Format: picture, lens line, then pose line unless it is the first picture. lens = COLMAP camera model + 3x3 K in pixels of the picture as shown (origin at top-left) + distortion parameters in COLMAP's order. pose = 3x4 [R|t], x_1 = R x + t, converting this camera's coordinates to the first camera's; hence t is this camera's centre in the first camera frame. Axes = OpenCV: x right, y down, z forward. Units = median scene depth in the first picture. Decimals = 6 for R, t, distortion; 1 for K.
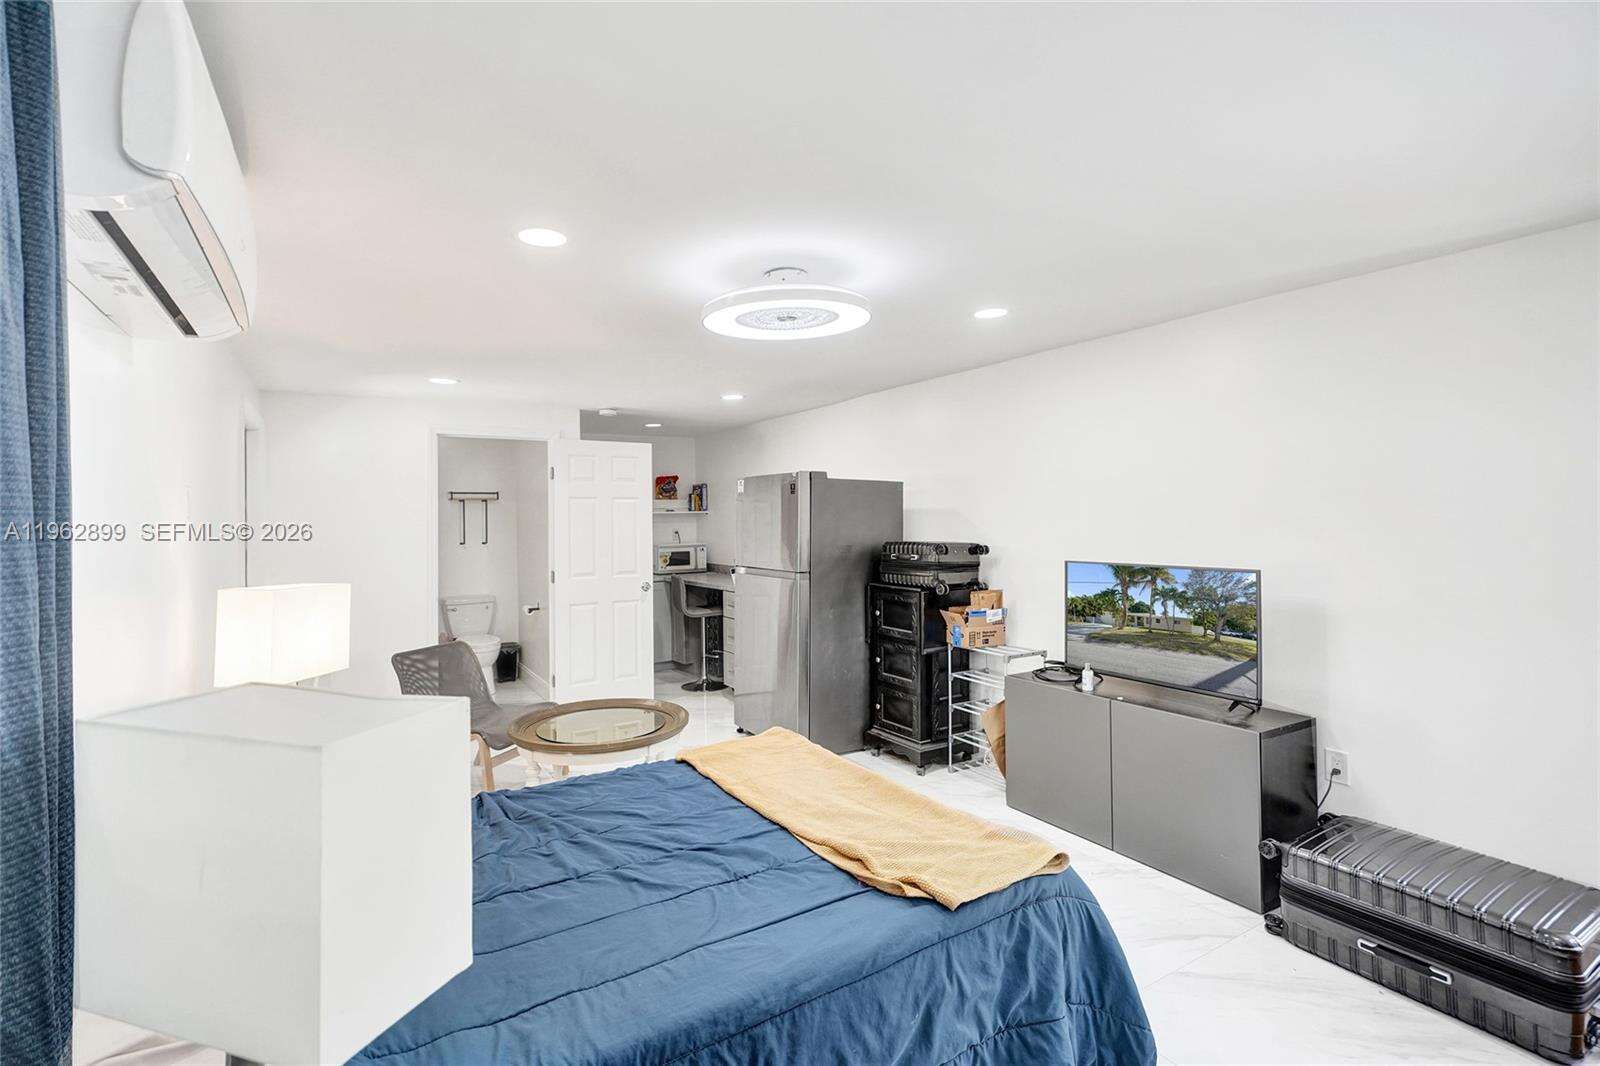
lens RADIAL K [[731.8, 0, 801.7], [0, 731.8, 525.8], [0, 0, 1]] dist [-0.001909, -0.000123]
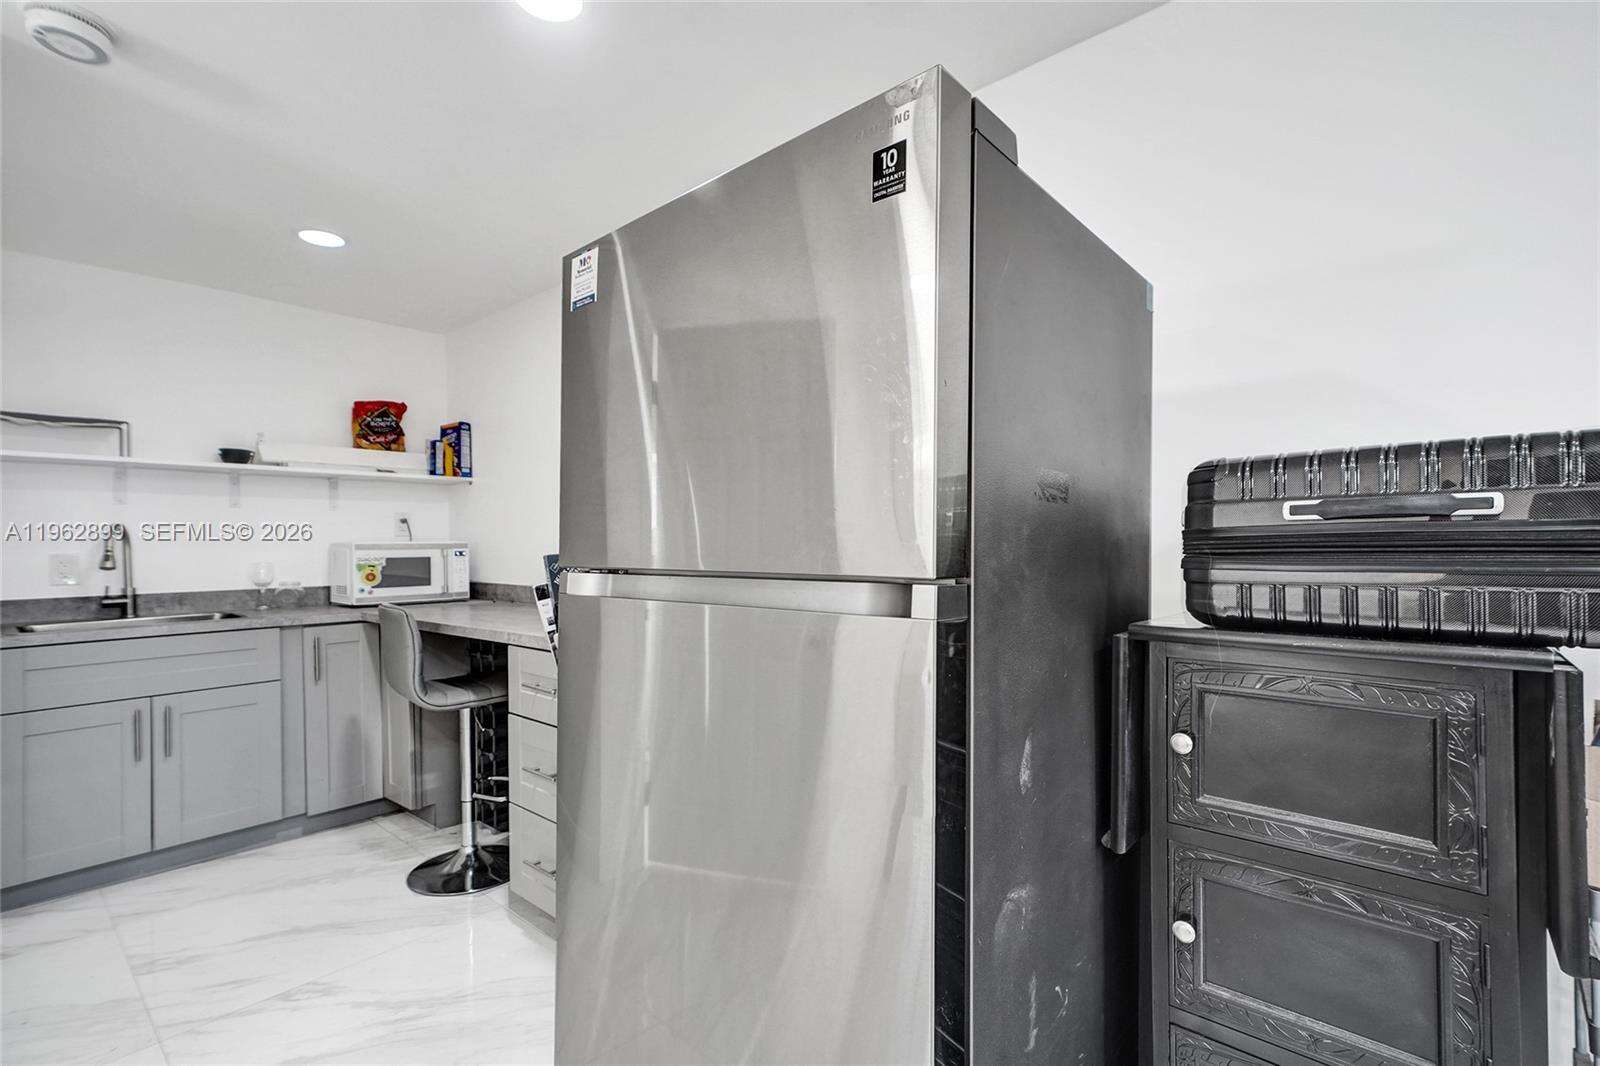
lens RADIAL K [[731.8, 0, 798.8], [0, 731.8, 561.6], [0, 0, 1]] dist [-0.001909, -0.000123]
pose [[0.961297, 0.000762, 0.275515, -0.055723], [-0.002760, 0.999973, 0.006862, 0.034131], [-0.275502, -0.007357, 0.961272, 0.488176]]
